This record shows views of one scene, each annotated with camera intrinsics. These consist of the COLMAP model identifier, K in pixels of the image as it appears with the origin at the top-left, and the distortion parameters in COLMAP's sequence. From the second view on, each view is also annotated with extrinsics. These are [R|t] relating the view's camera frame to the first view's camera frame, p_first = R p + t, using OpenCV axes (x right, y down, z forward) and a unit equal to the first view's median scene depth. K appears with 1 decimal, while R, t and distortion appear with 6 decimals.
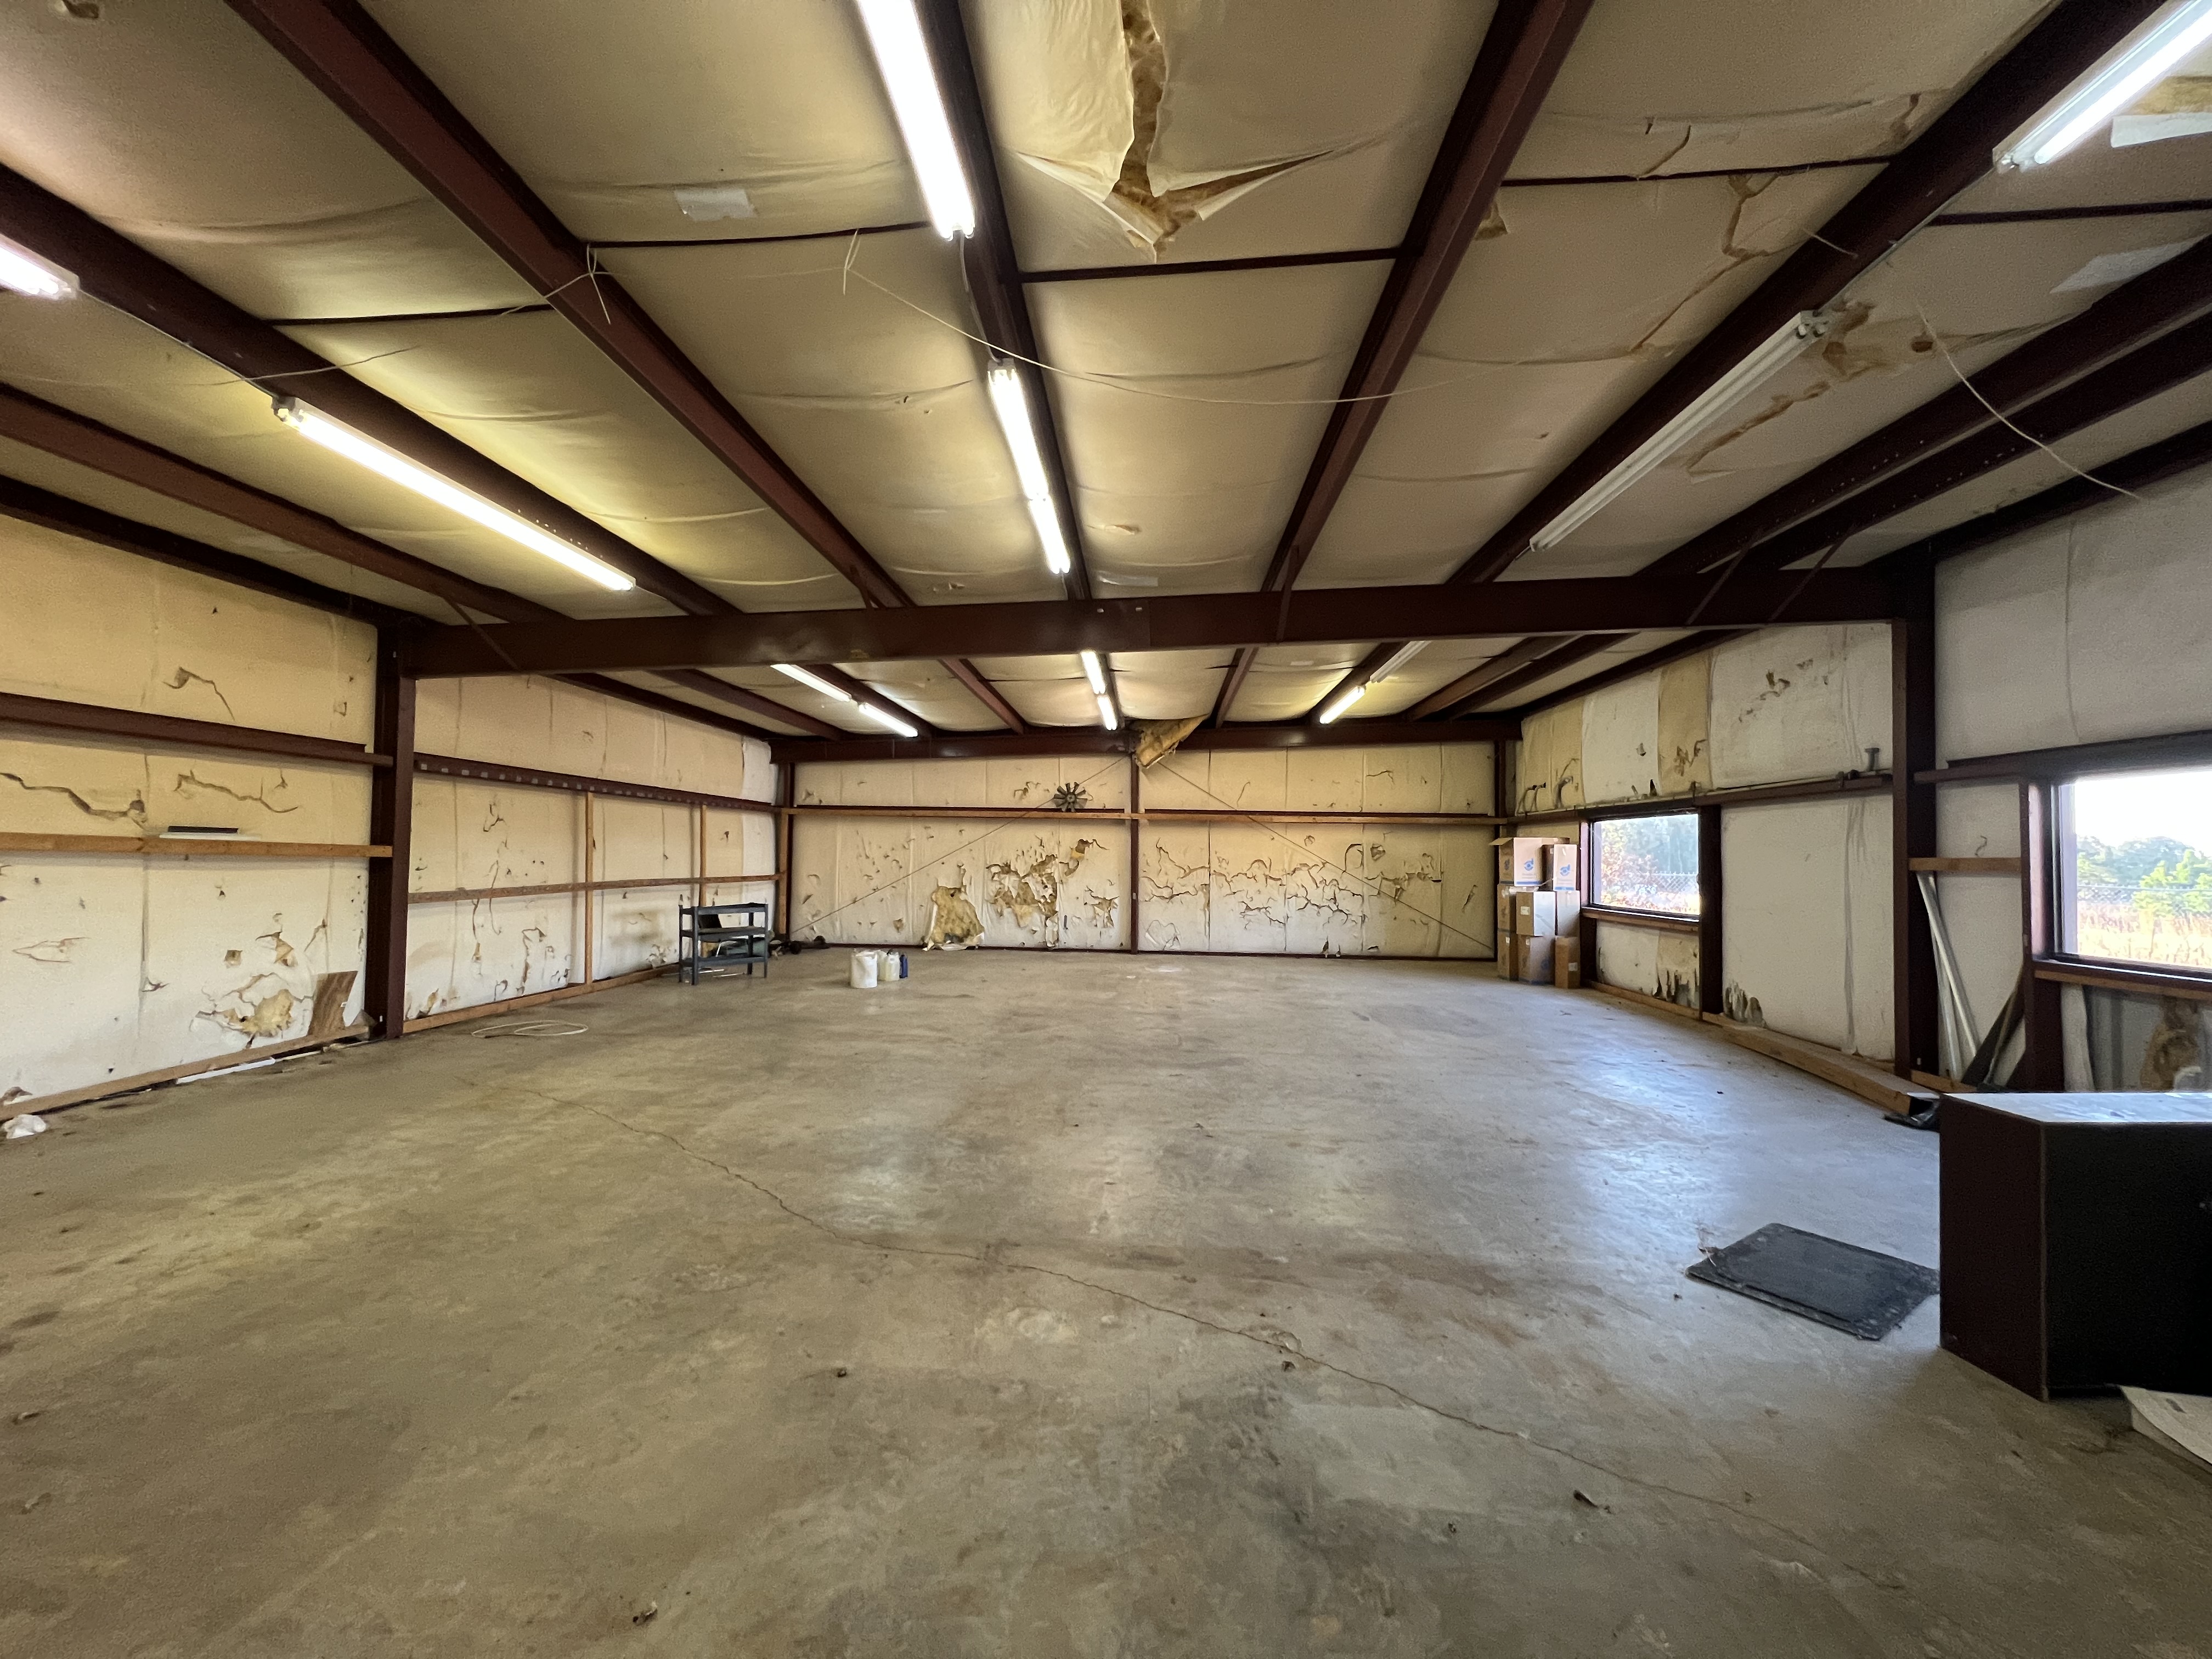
lens RADIAL K [[884.5, 0, 1108.9], [0, 884.5, 832.7], [0, 0, 1]] dist [-0.000751, 0.000150]
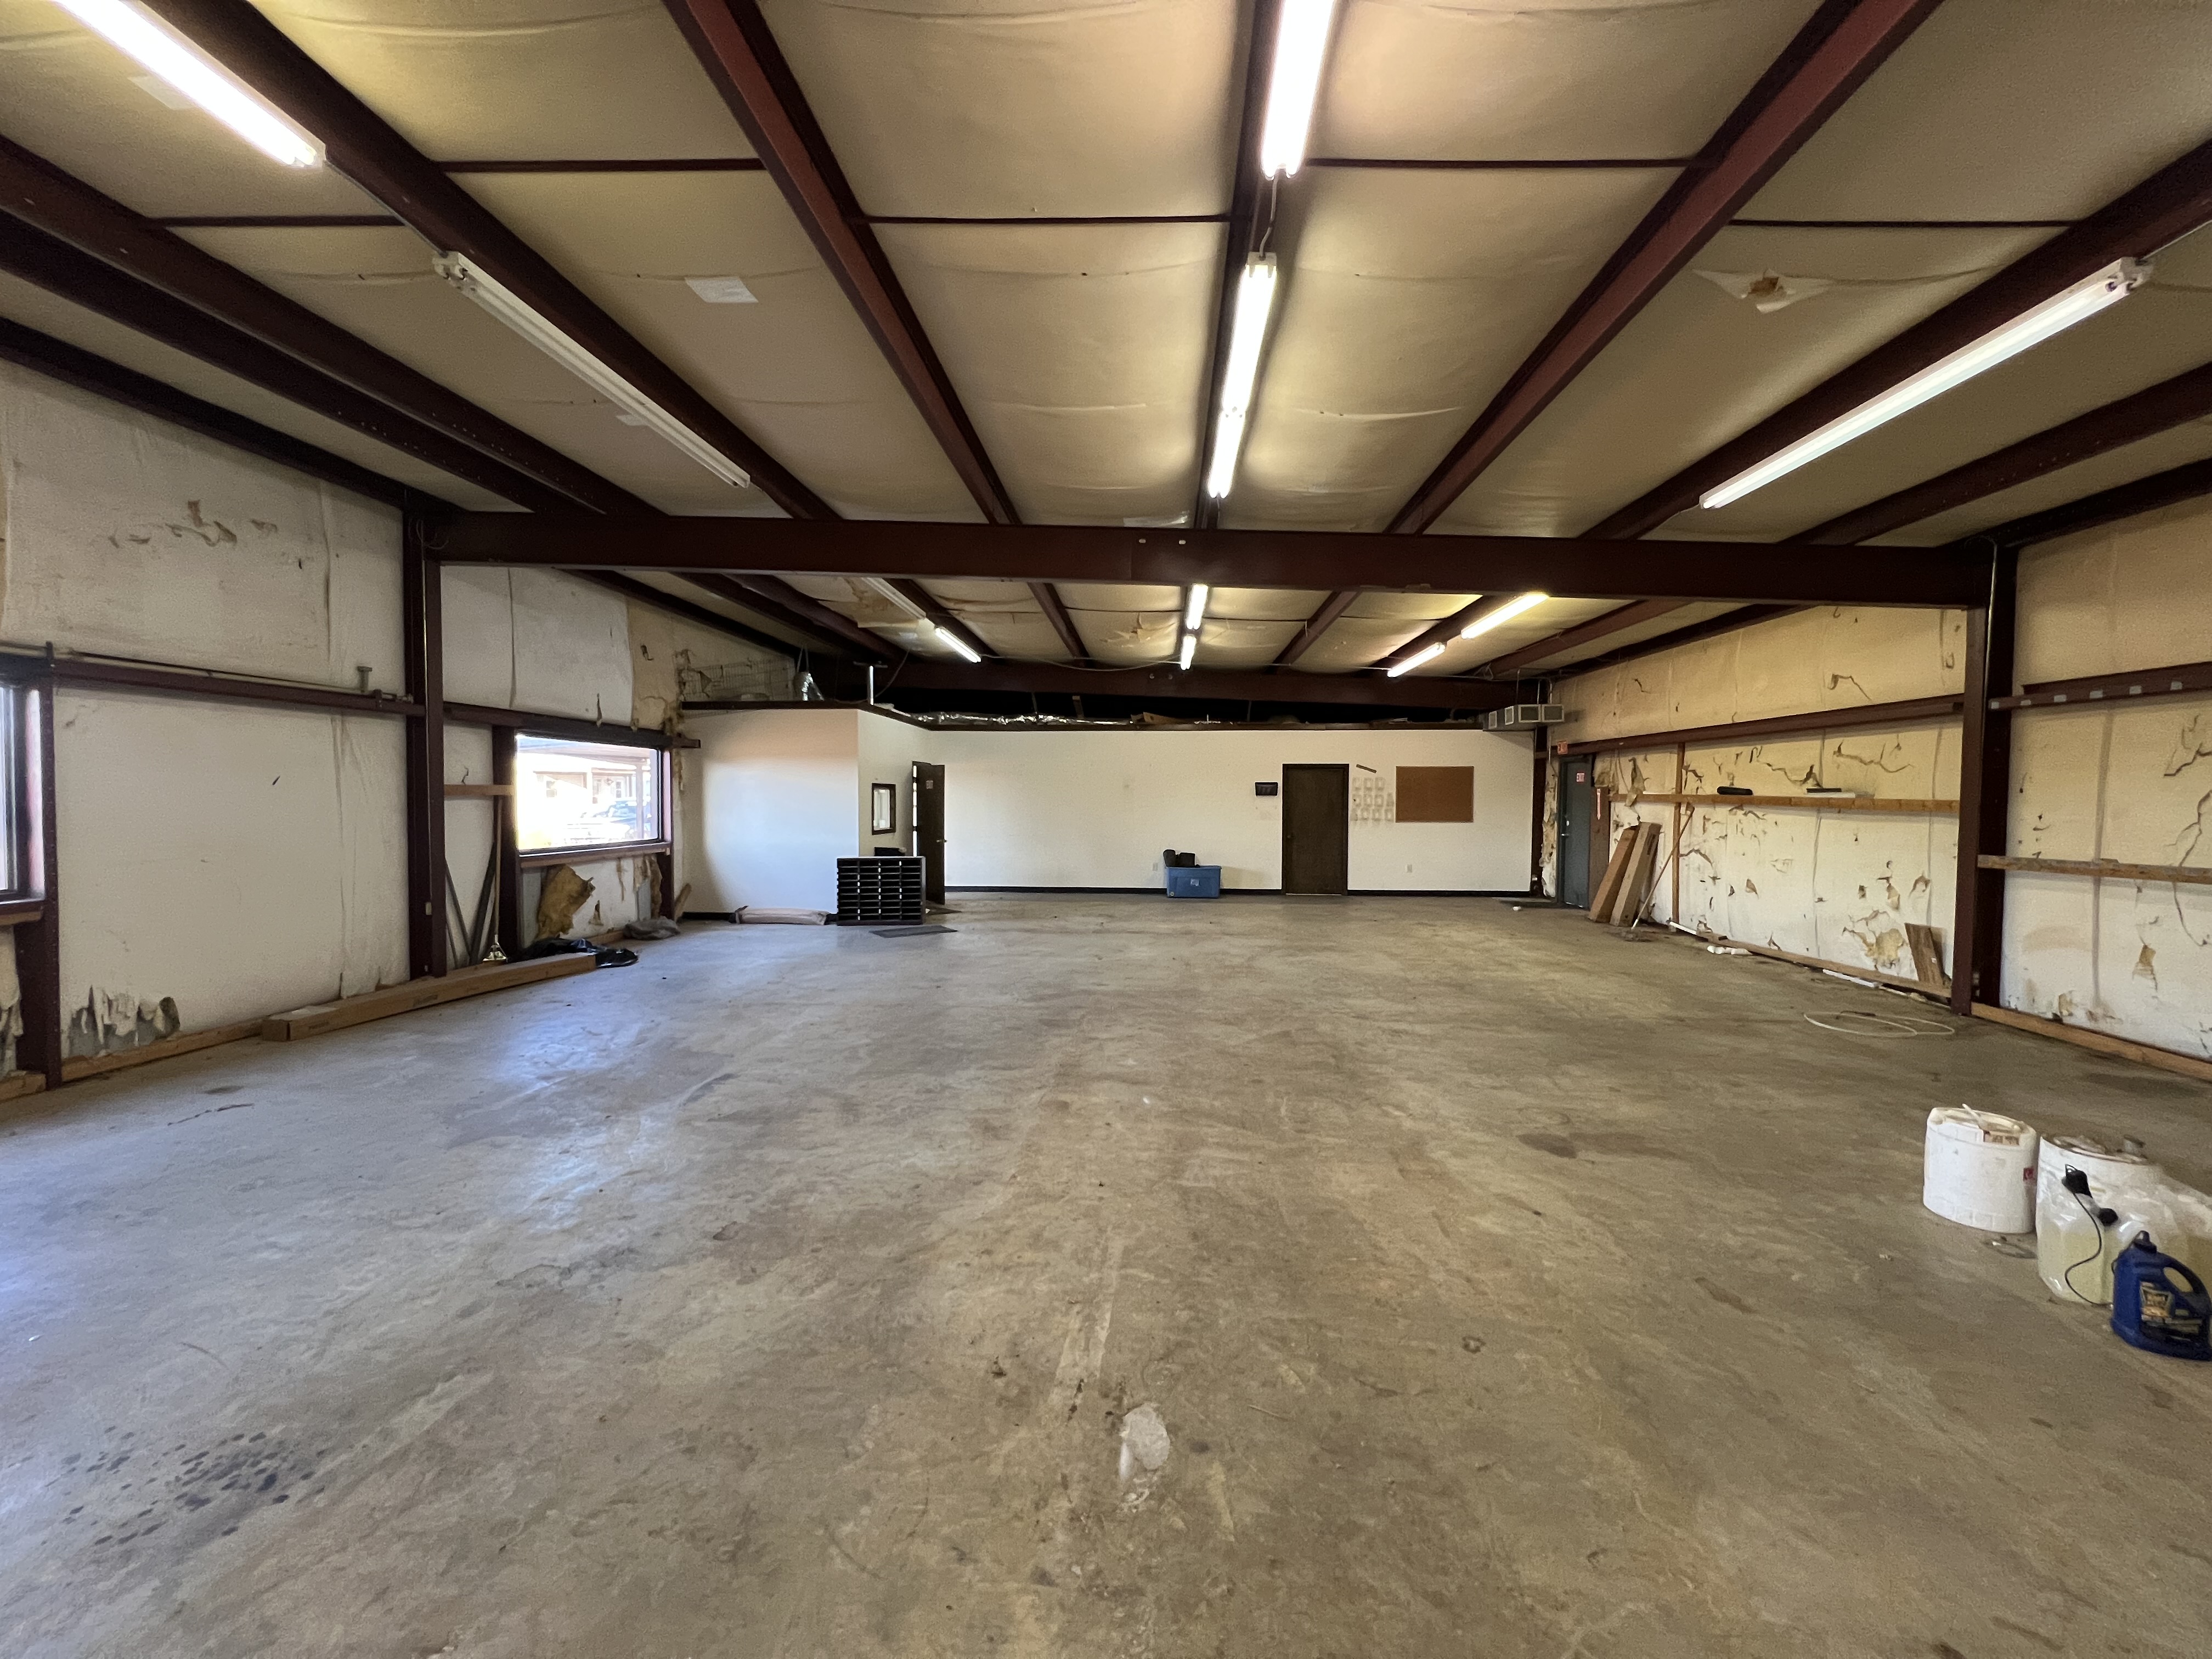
lens RADIAL K [[884.5, 0, 1112.3], [0, 884.5, 828.5], [0, 0, 1]] dist [-0.000751, 0.000150]
pose [[-0.999809, -0.019422, 0.002355, 0.059073], [-0.019405, 0.999786, 0.007115, 0.056143], [-0.002493, 0.007067, -0.999972, 1.987239]]
